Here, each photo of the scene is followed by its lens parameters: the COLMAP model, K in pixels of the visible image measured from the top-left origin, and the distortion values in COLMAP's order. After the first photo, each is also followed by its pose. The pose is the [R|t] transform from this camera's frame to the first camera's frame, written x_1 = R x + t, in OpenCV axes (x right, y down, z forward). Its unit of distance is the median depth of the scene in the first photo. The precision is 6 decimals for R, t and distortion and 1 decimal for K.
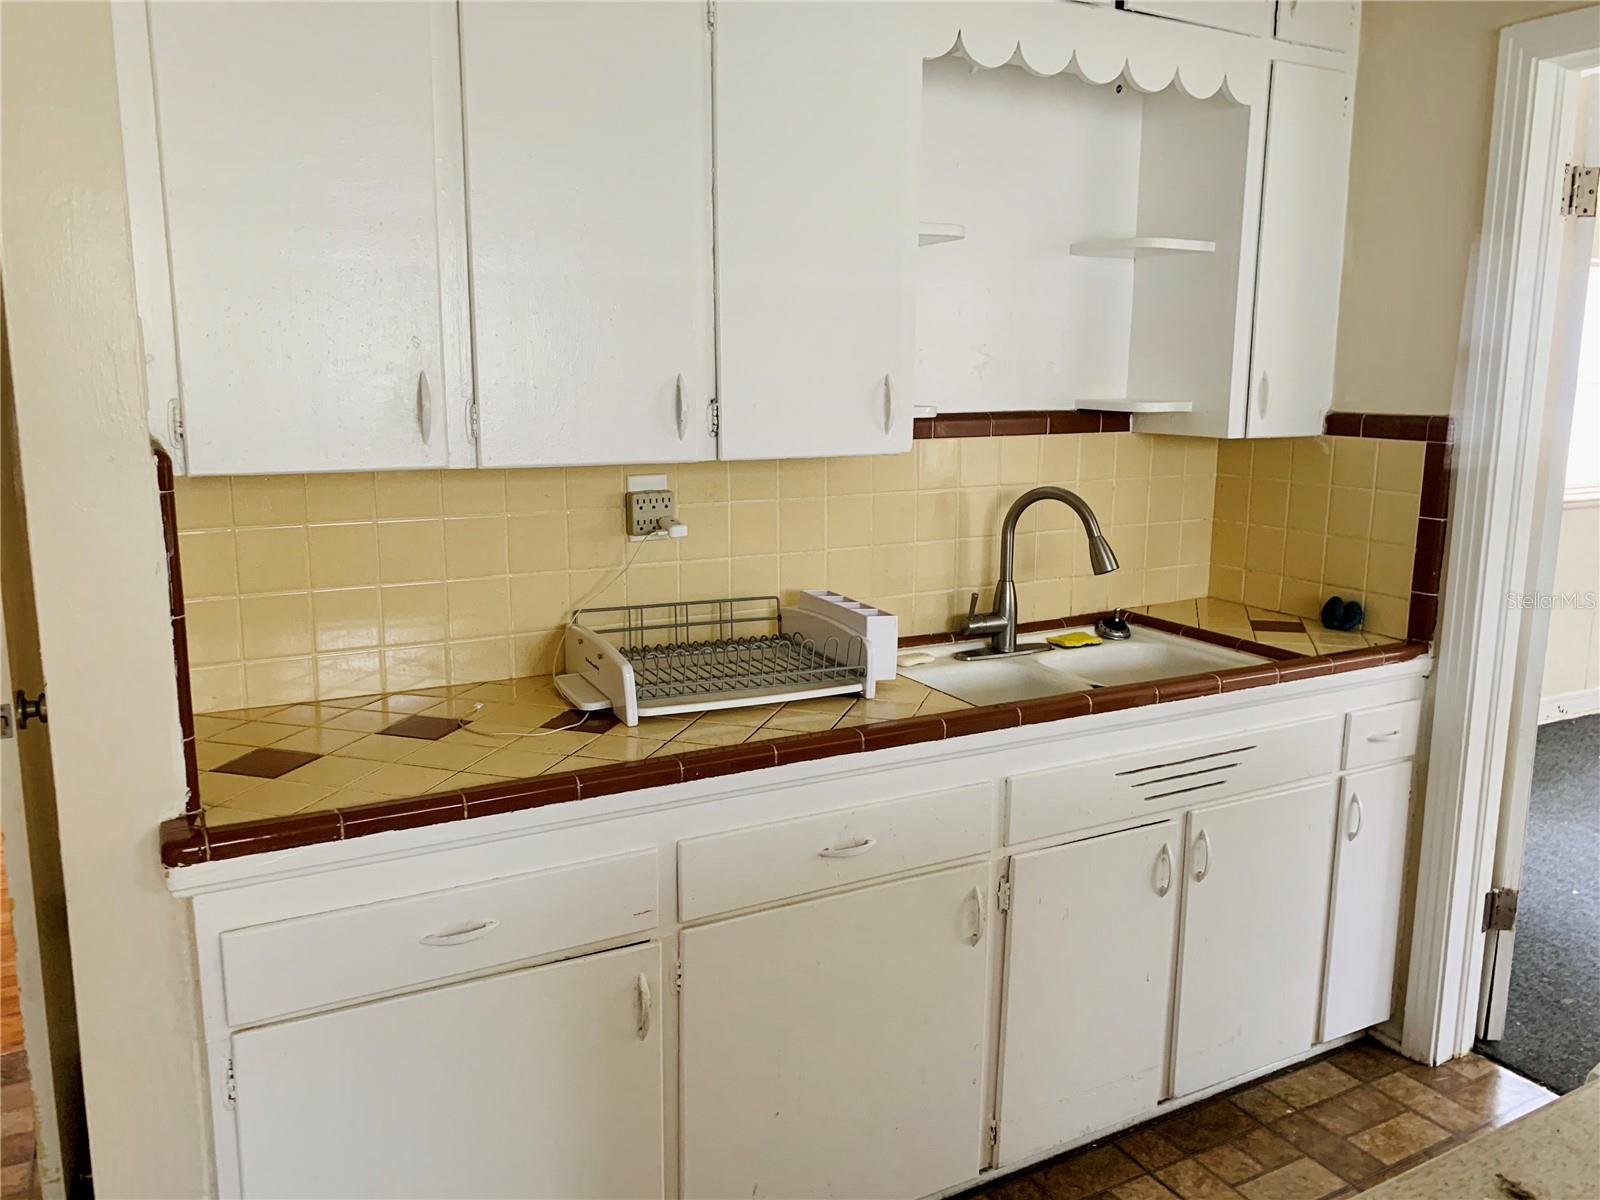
lens RADIAL K [[1236.0, 0, 794.3], [0, 1236.0, 588.3], [0, 0, 1]] dist [0.002239, 0.001312]
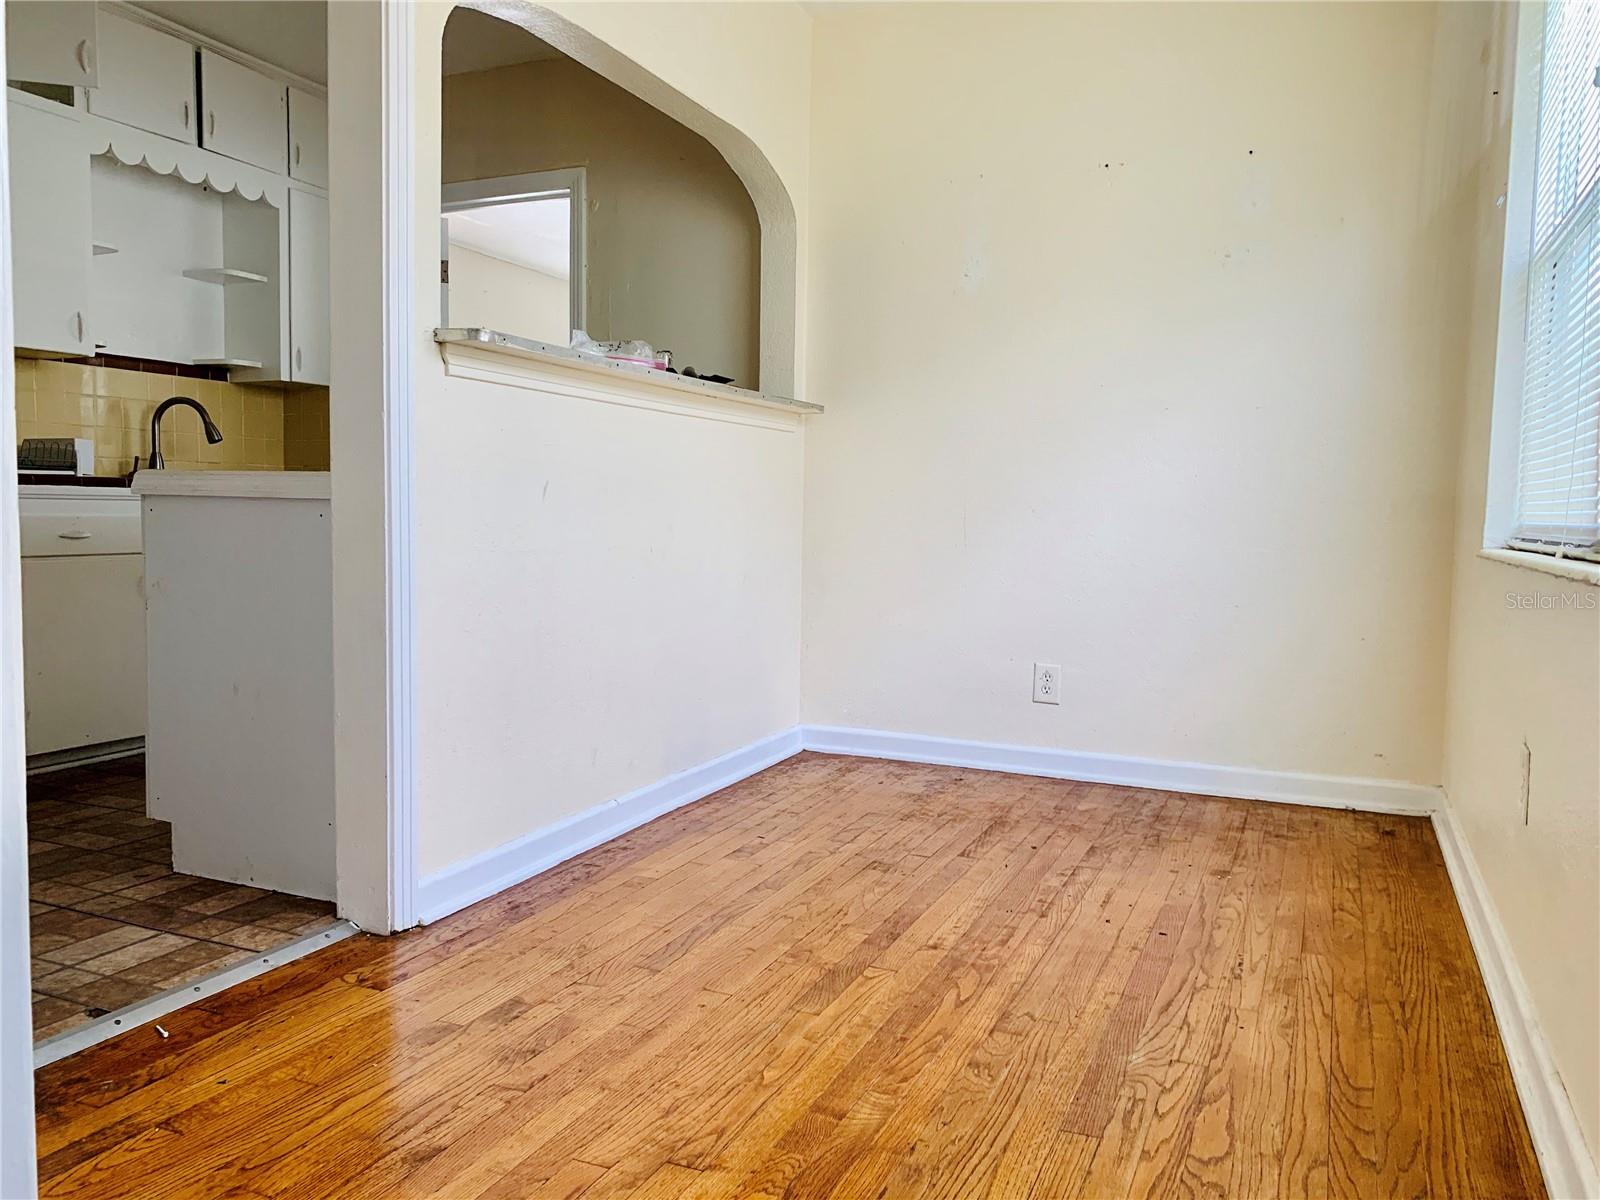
lens RADIAL K [[1236.0, 0, 784.2], [0, 1236.0, 610.8], [0, 0, 1]] dist [0.002239, 0.001312]
pose [[0.797925, -0.041825, 0.601304, -0.186087], [0.096300, 0.993621, -0.058675, 0.415609], [-0.595014, 0.104724, 0.796863, -0.925127]]
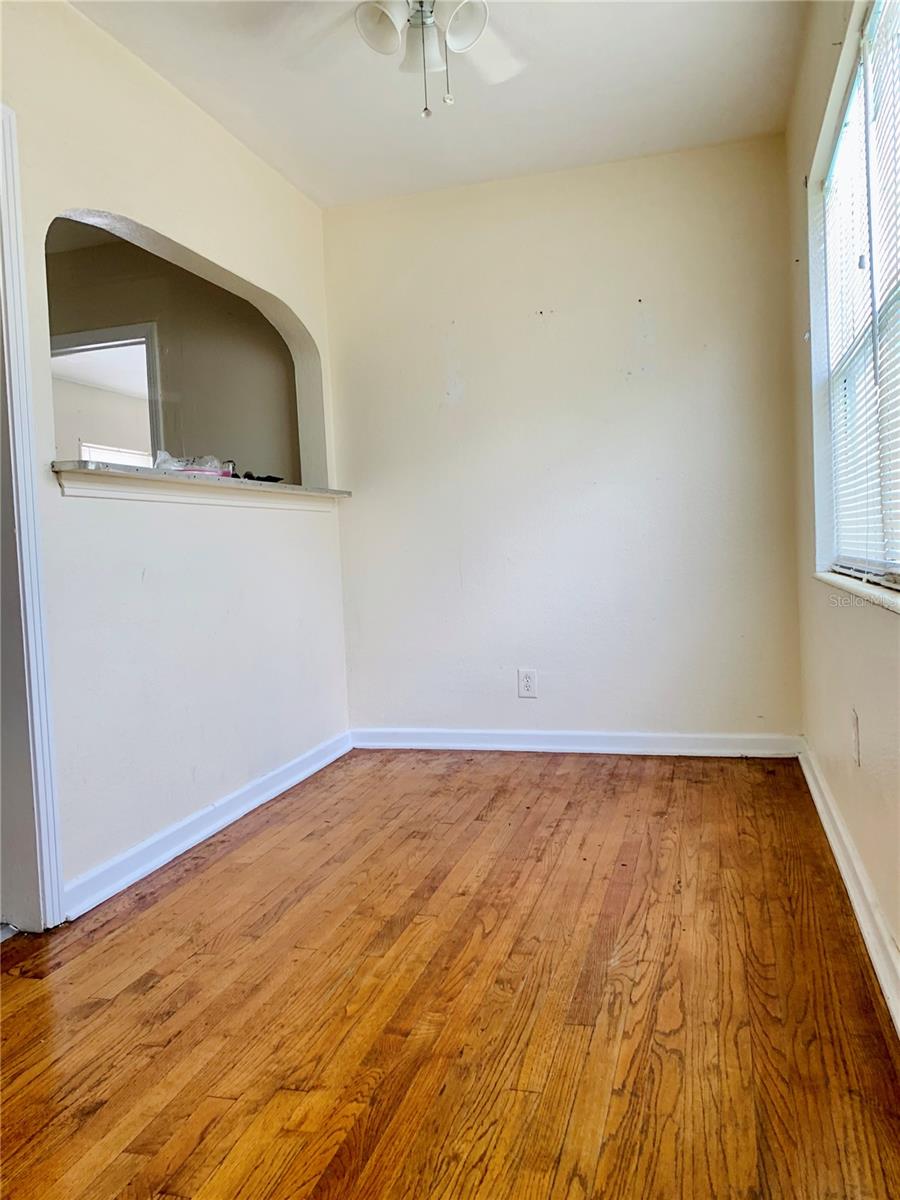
lens RADIAL K [[927.0, 0, 449.9], [0, 927.0, 598.4], [0, 0, 1]] dist [0.002239, 0.001312]
pose [[0.706202, -0.073953, 0.704138, -0.224667], [0.175418, 0.981798, -0.072817, 0.363078], [-0.685936, 0.174942, 0.706320, -0.956128]]
